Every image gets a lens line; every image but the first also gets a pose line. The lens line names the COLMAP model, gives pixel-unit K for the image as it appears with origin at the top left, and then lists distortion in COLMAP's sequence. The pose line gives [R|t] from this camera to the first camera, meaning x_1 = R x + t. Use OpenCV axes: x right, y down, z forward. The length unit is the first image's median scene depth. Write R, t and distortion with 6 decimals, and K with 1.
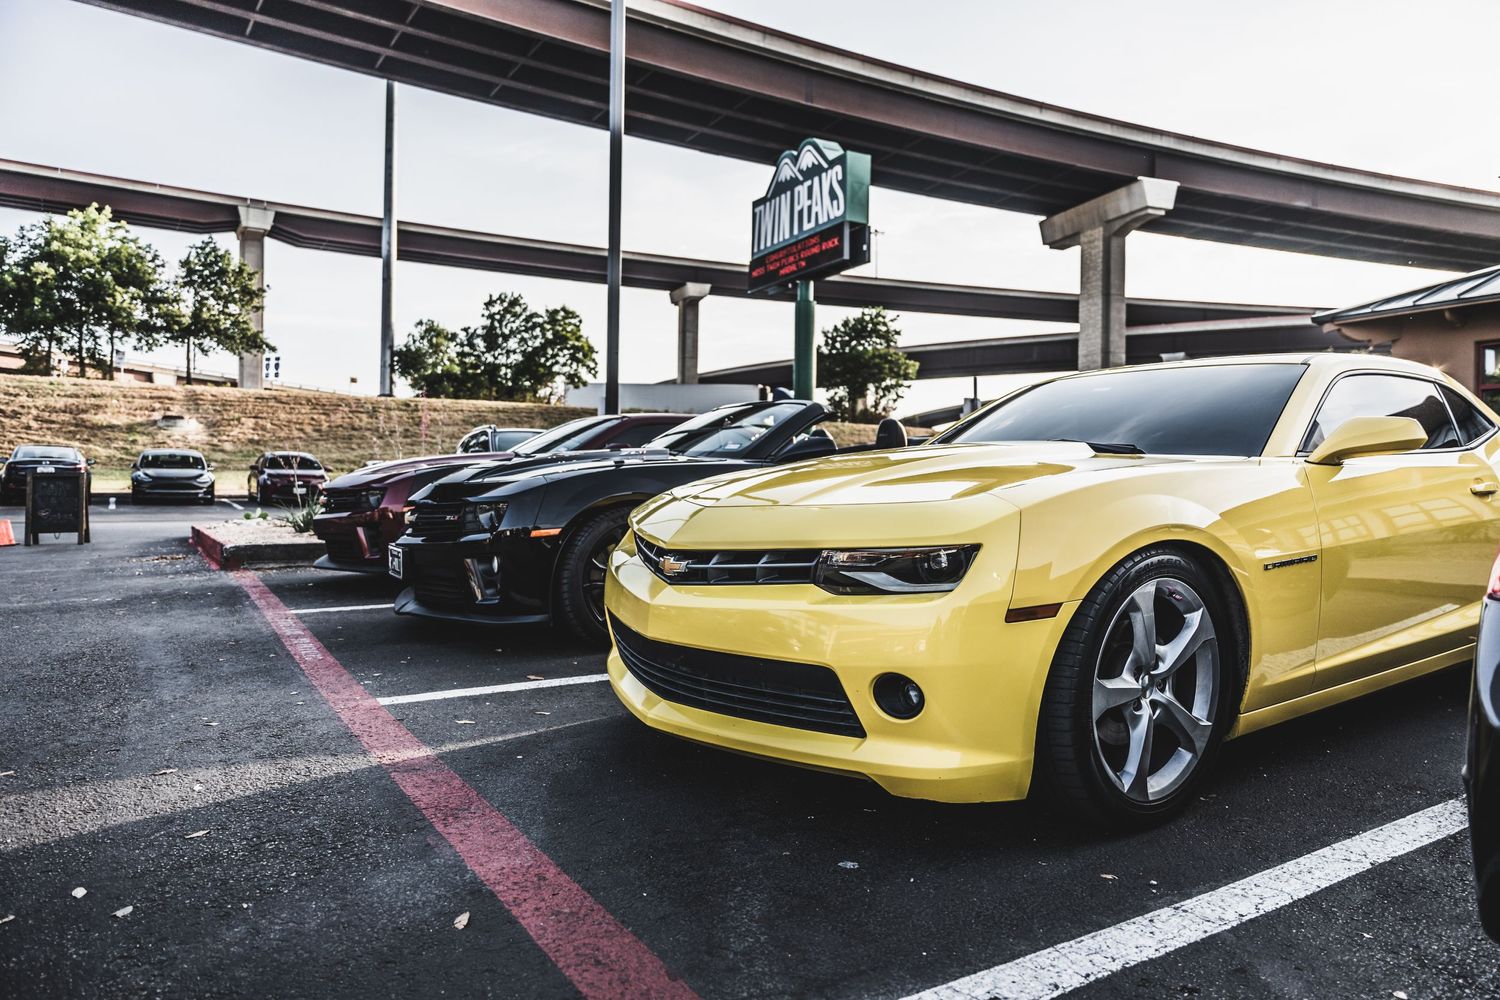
lens RADIAL K [[1021.6, 0, 750.0], [0, 1021.6, 500.0], [0, 0, 1]] dist [0.000042, -0.008614]
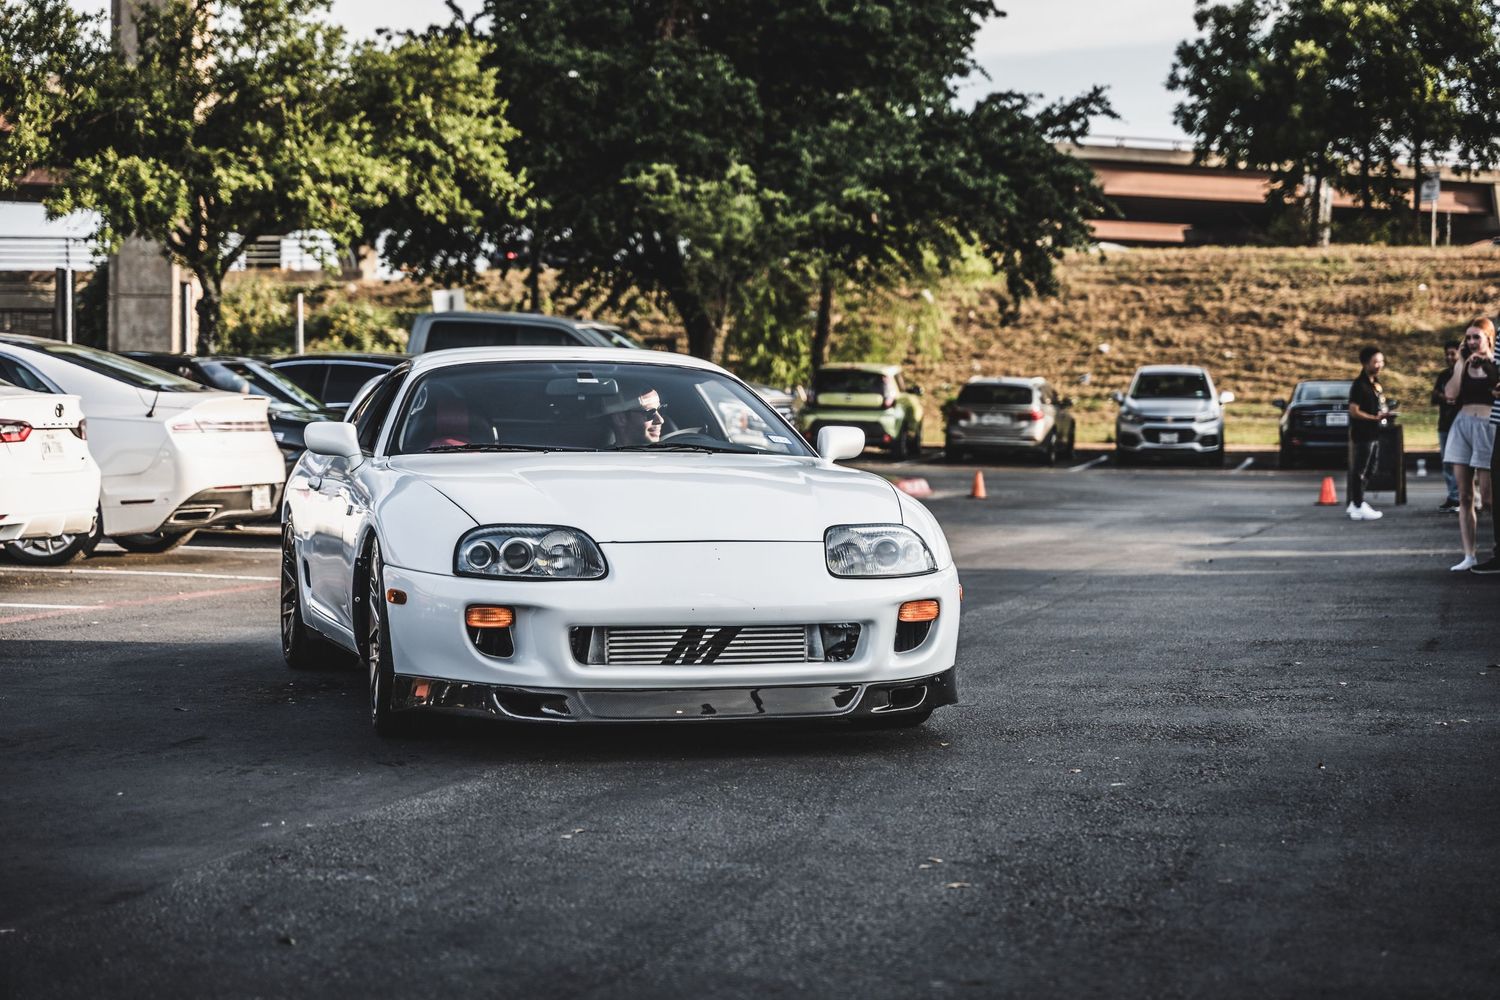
lens RADIAL K [[2980.4, 0, 750.0], [0, 2980.4, 500.0], [0, 0, 1]] dist [0.018636, 0.222171]
pose [[0.713700, 0.006575, -0.700421, 0.264712], [-0.000289, 0.999959, 0.009093, 0.004408], [0.700451, -0.006287, 0.713672, -0.432914]]
